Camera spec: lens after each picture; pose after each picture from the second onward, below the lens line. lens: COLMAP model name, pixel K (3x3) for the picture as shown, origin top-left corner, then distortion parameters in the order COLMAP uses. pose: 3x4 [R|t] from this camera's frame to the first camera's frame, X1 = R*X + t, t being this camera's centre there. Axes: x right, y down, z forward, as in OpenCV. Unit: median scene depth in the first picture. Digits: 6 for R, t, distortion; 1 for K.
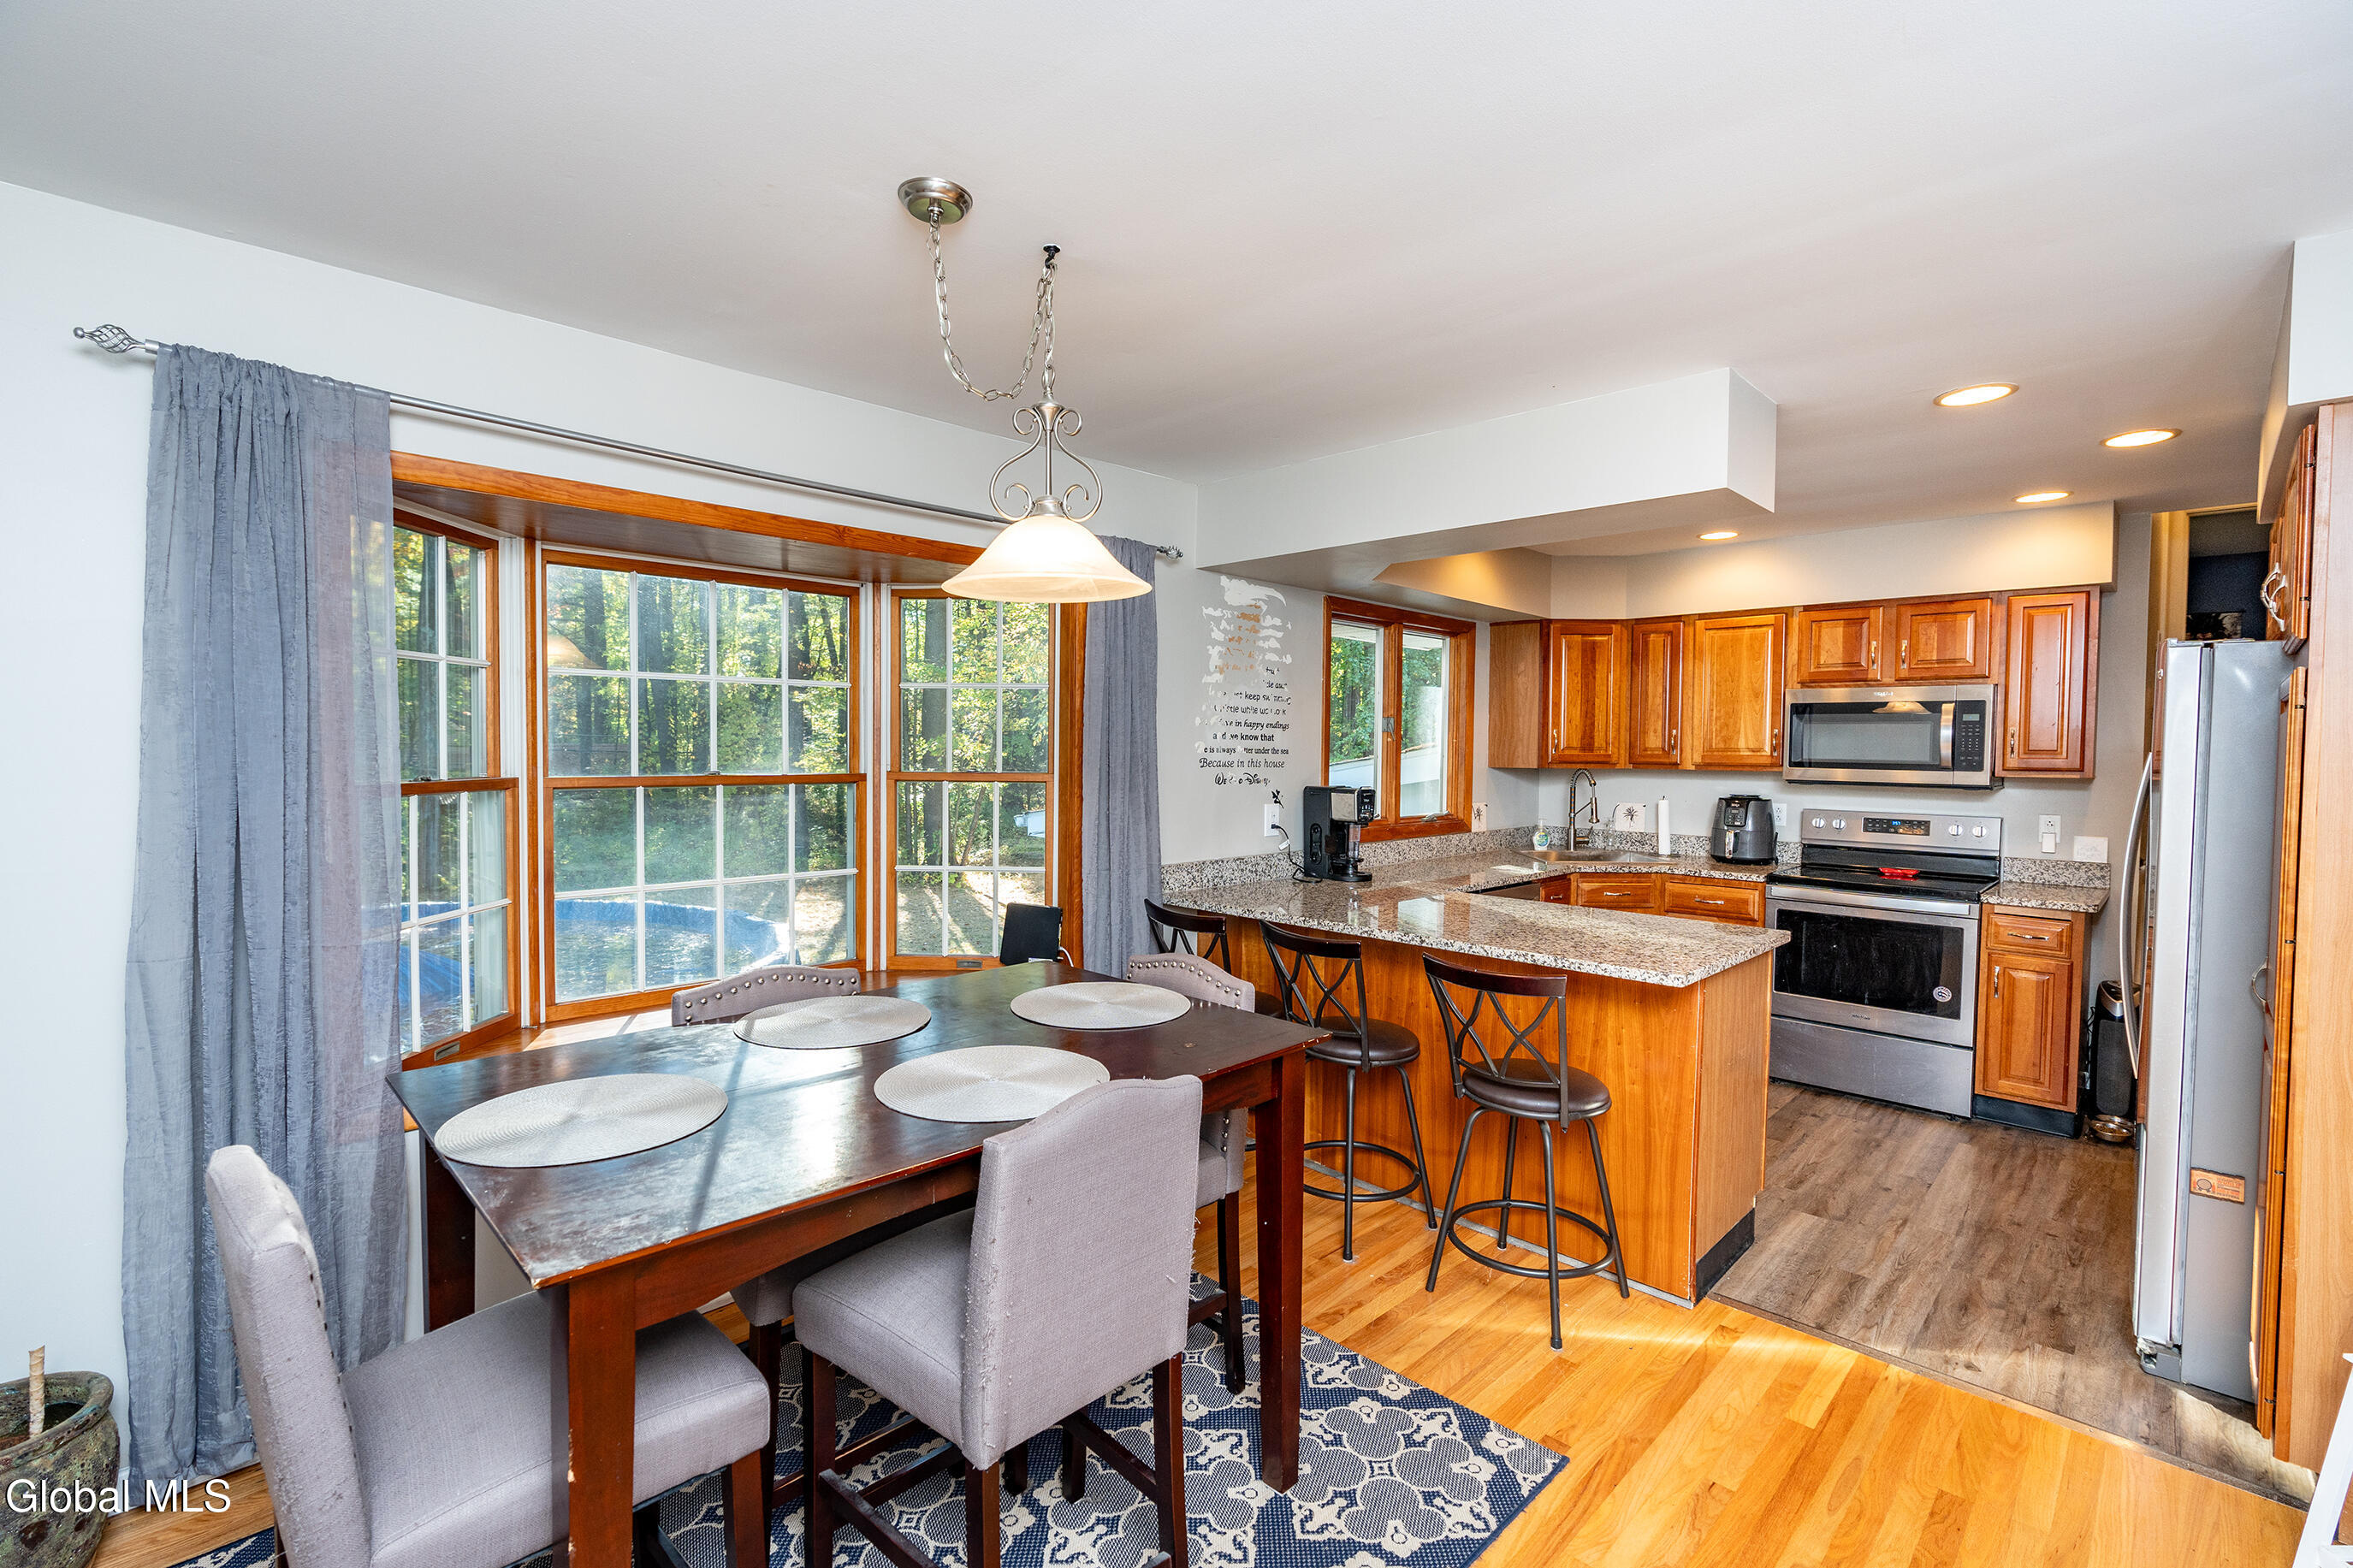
lens RADIAL K [[1040.7, 0, 1176.5], [0, 1040.7, 784.0], [0, 0, 1]] dist [-0.006040, 0.000191]
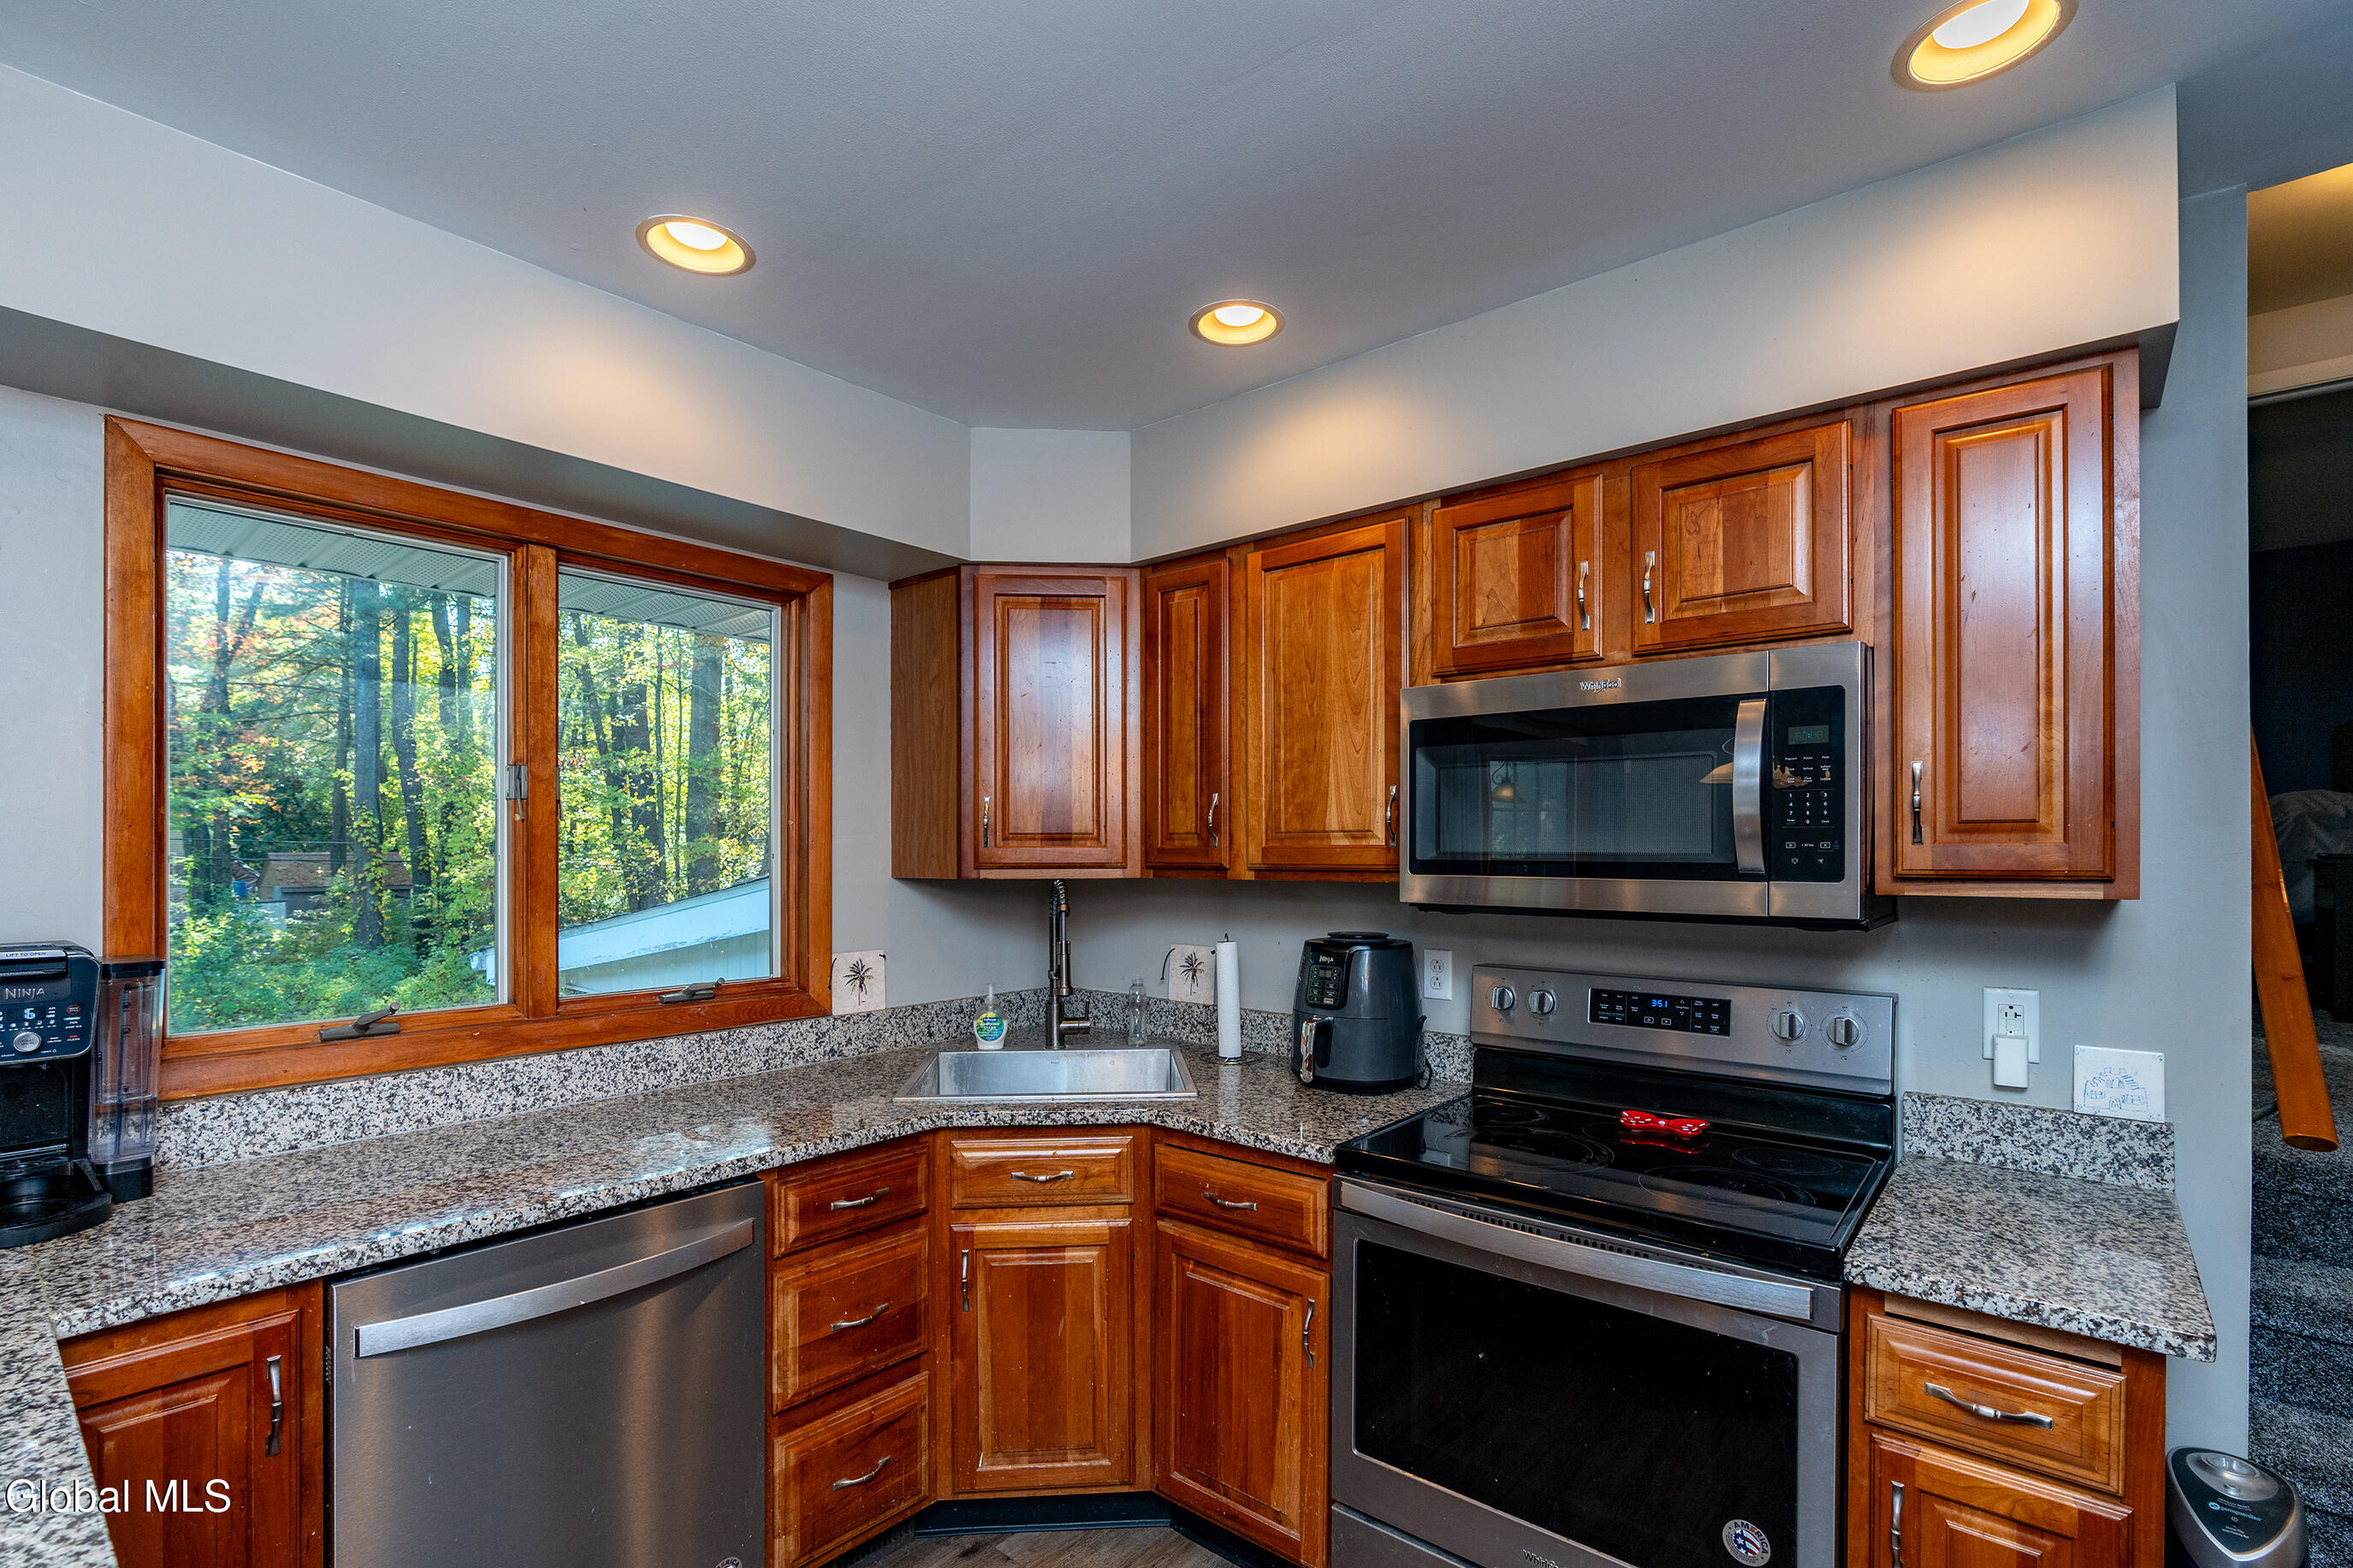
lens RADIAL K [[1060.7, 0, 1178.2], [0, 1060.7, 858.2], [0, 0, 1]] dist [-0.006668, 0.000129]
pose [[0.996884, -0.009727, 0.078279, 0.506348], [0.011955, 0.999535, -0.028046, -0.012461], [-0.077970, 0.028894, 0.996537, 0.635673]]
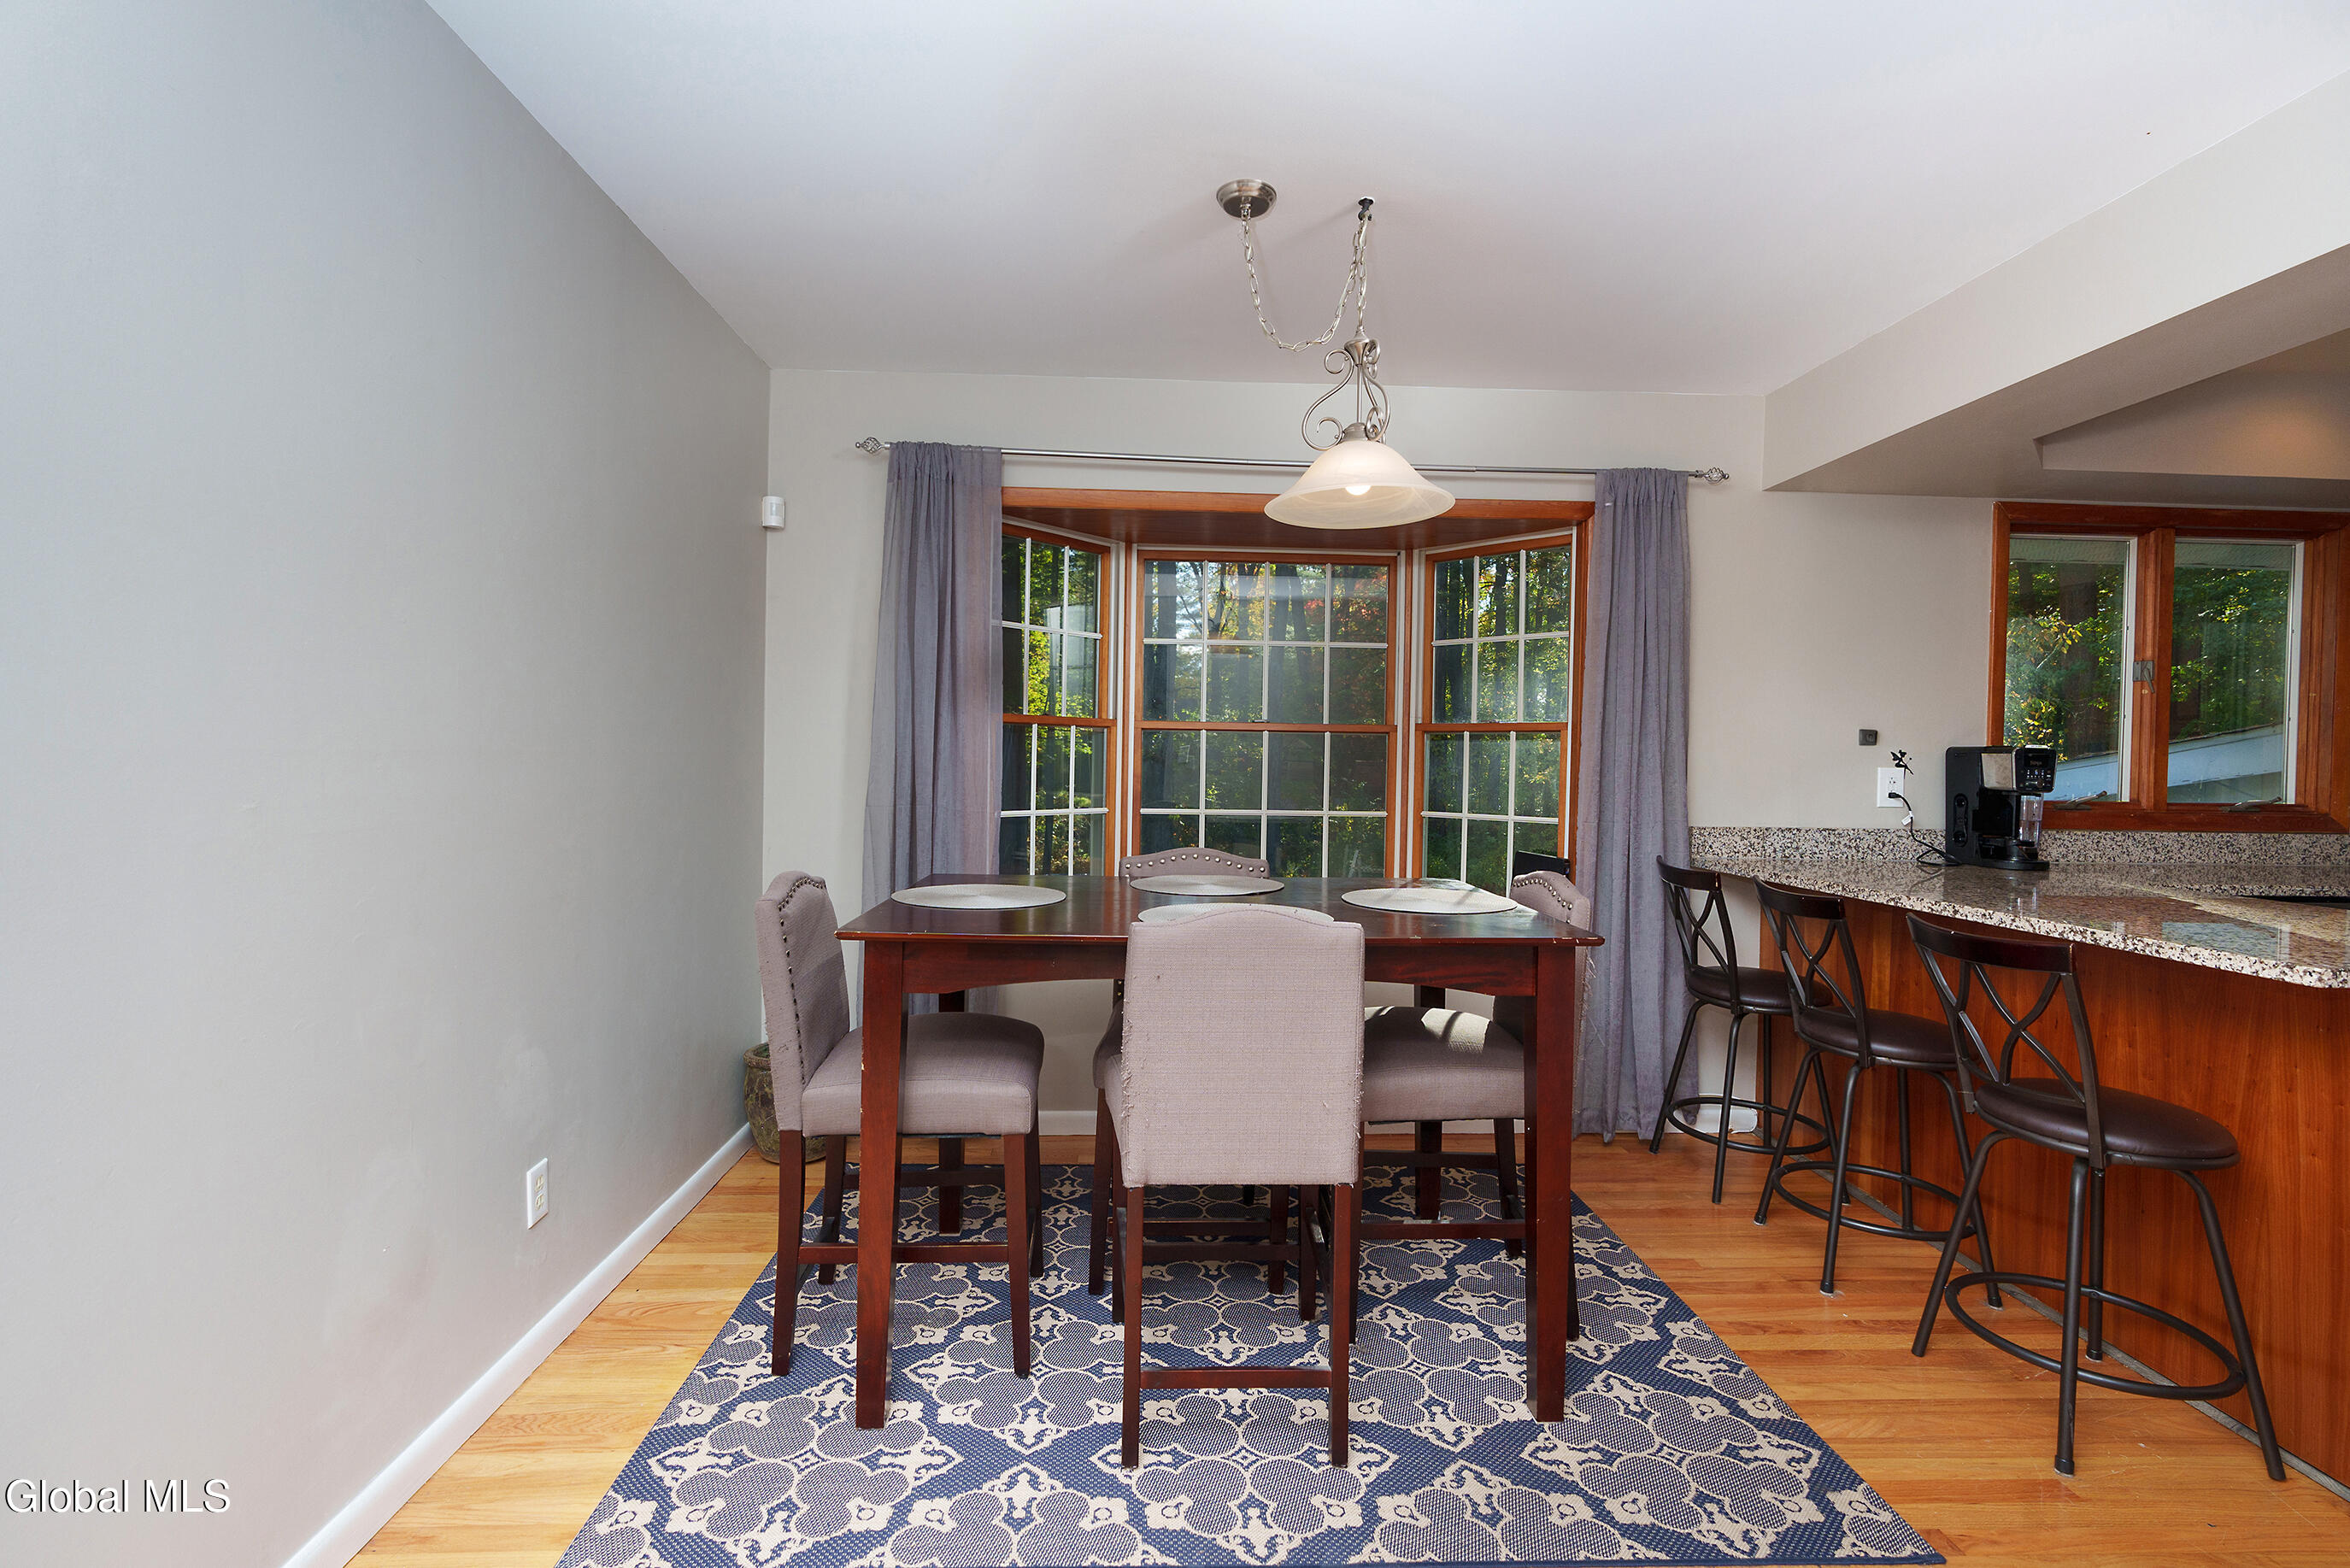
lens RADIAL K [[1051.8, 0, 1178.7], [0, 1051.8, 778.0], [0, 0, 1]] dist [-0.006000, 0.000628]
pose [[0.735578, 0.014140, -0.677293, 0.235234], [-0.035031, 0.999238, -0.017185, 0.060180], [0.676534, 0.036367, 0.735513, 0.027001]]
